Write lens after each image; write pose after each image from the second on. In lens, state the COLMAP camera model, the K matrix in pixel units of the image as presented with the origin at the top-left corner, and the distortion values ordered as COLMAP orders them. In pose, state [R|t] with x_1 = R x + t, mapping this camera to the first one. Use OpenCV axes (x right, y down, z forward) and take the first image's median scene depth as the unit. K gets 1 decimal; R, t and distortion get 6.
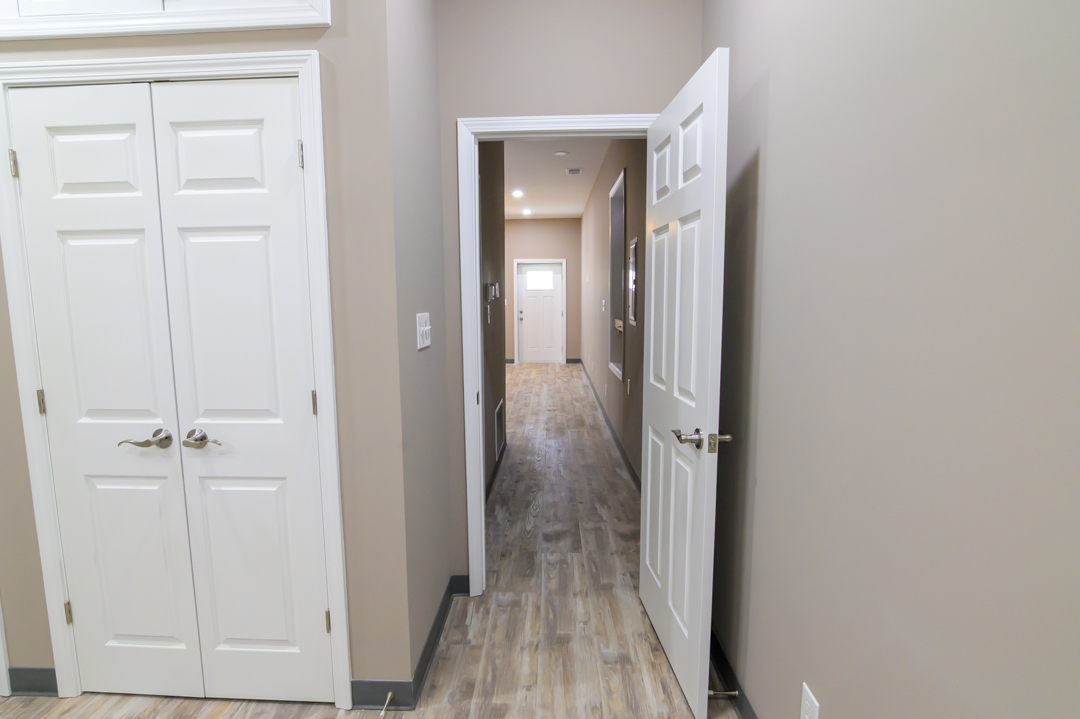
lens RADIAL K [[596.8, 0, 541.2], [0, 596.8, 351.3], [0, 0, 1]] dist [-0.037894, 0.000913]
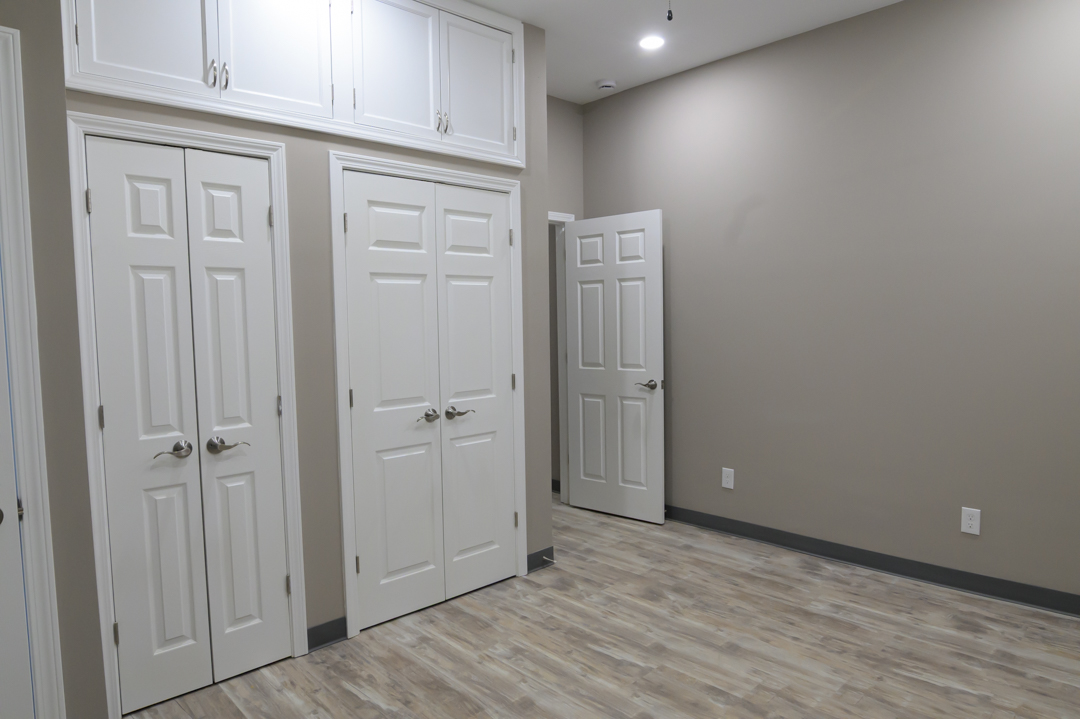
lens RADIAL K [[663.5, 0, 540.0], [0, 663.5, 359.5], [0, 0, 1]] dist [-0.084499, -0.000288]
pose [[0.707497, -0.049213, 0.705001, -1.603156], [0.103258, 0.994065, -0.034232, 0.093876], [-0.699133, 0.097016, 0.708380, -0.374971]]
